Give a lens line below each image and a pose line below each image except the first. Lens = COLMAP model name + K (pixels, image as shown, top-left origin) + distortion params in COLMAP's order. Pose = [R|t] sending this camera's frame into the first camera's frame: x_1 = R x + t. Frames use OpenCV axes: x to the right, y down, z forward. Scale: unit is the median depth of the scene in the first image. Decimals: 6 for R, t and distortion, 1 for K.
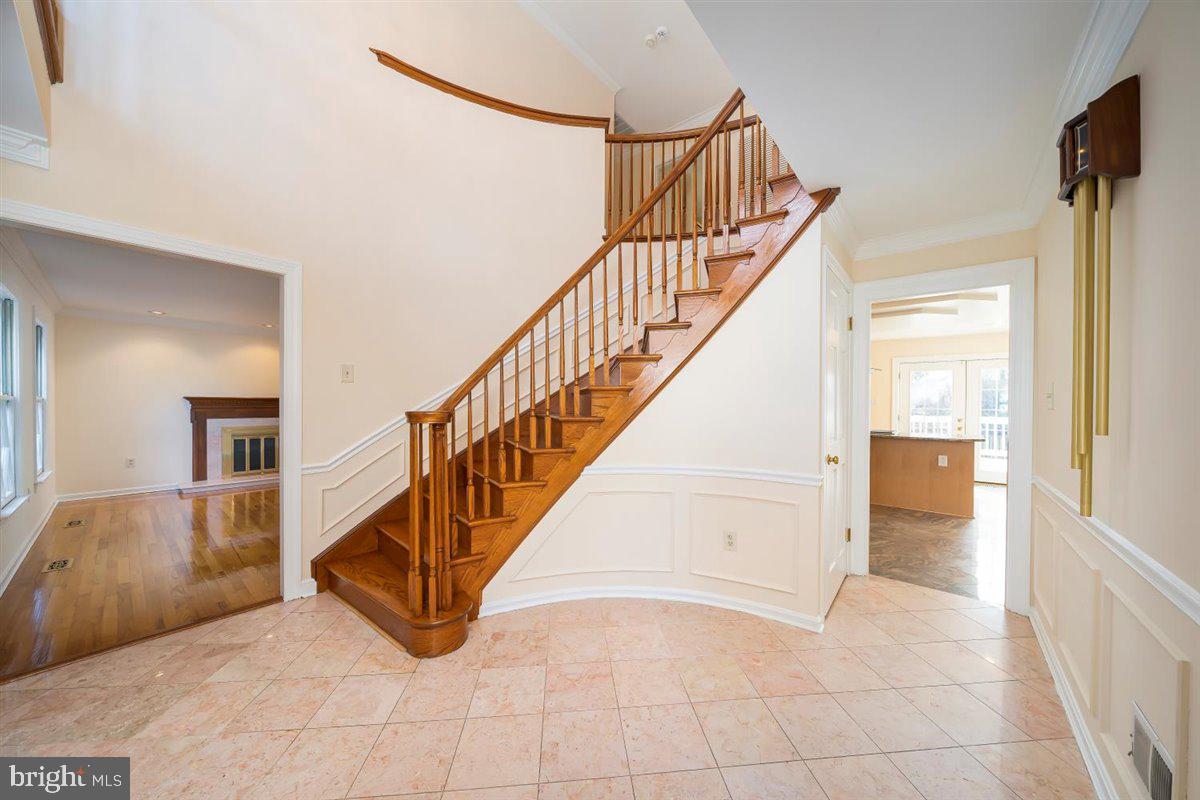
lens RADIAL K [[411.8, 0, 603.9], [0, 411.8, 403.7], [0, 0, 1]] dist [-0.001517, -0.000050]
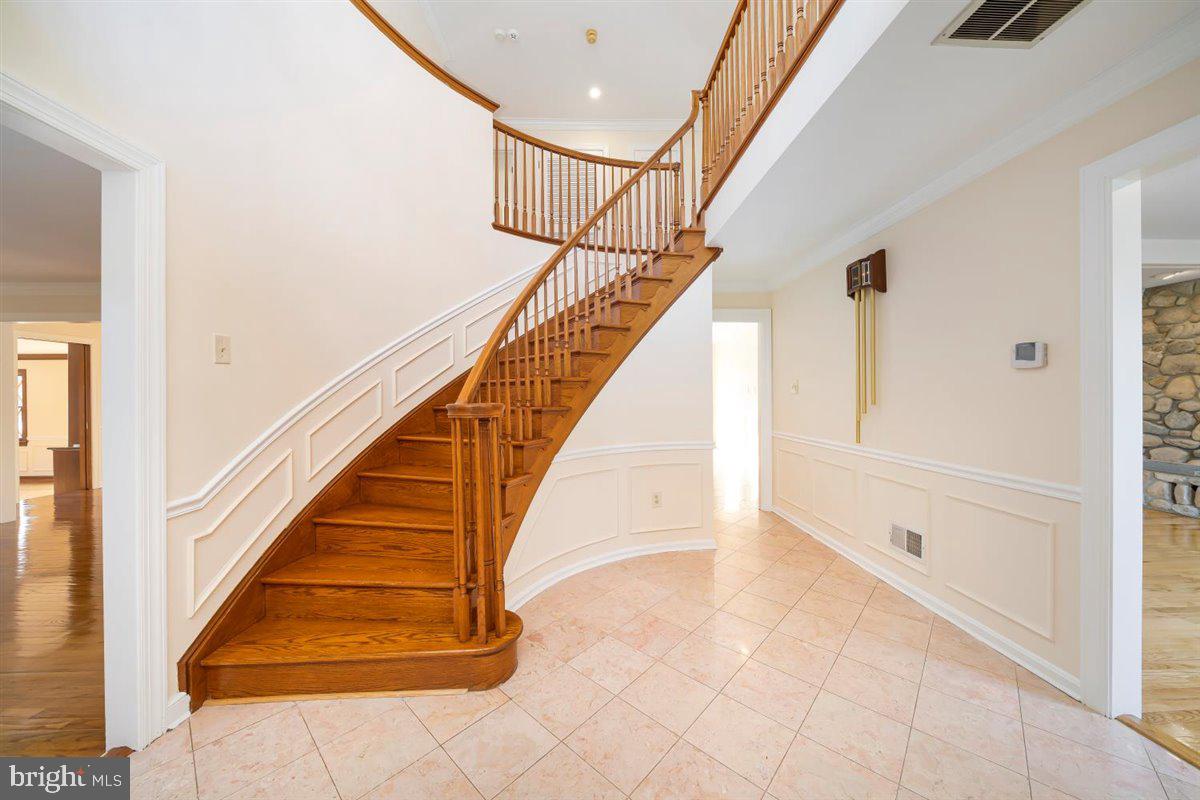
lens RADIAL K [[411.8, 0, 596.7], [0, 411.8, 395.9], [0, 0, 1]] dist [-0.001517, -0.000050]
pose [[0.746604, -0.010091, 0.665192, -0.666312], [0.010409, 0.999940, 0.003486, 0.000913], [-0.665187, 0.004322, 0.746664, 0.158583]]
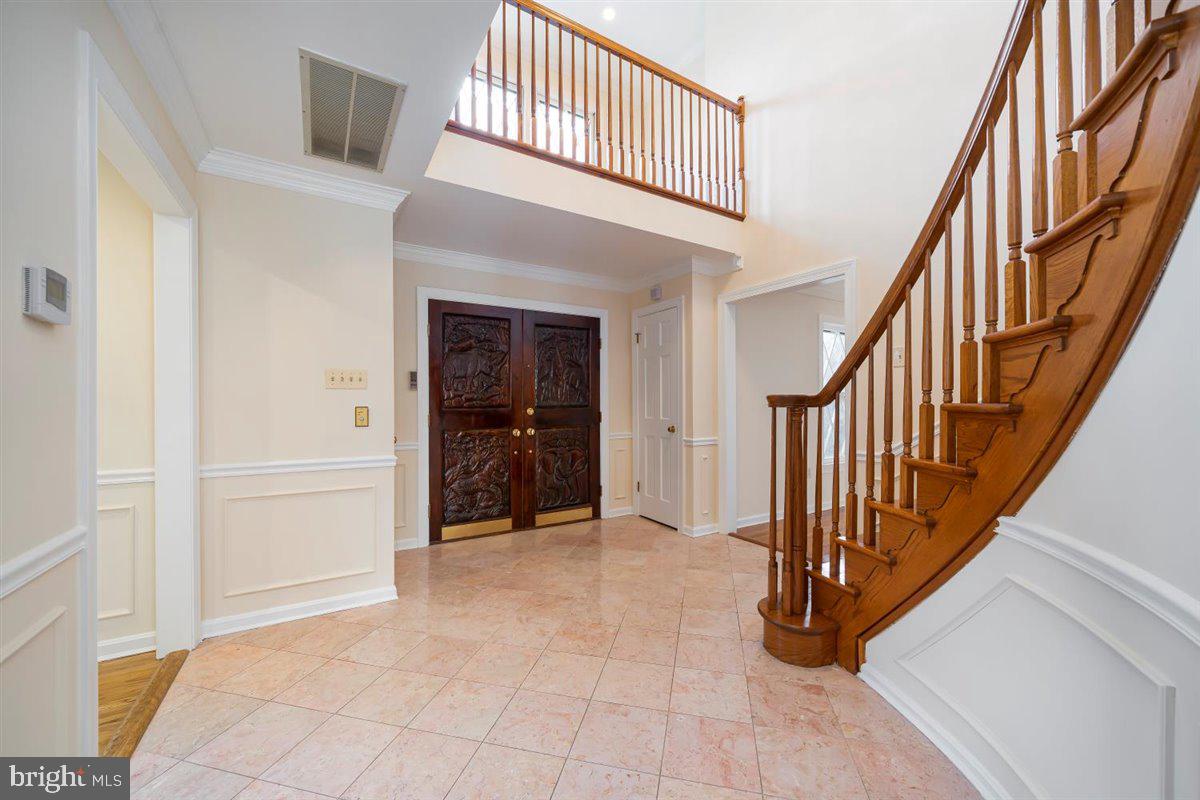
lens RADIAL K [[453.8, 0, 599.4], [0, 453.8, 404.3], [0, 0, 1]] dist [-0.000700, -0.000030]
pose [[-0.327027, -0.004134, -0.945006, 0.567070], [-0.003425, 0.999989, -0.003189, 0.035579], [0.945009, 0.002194, -0.327038, 0.761792]]
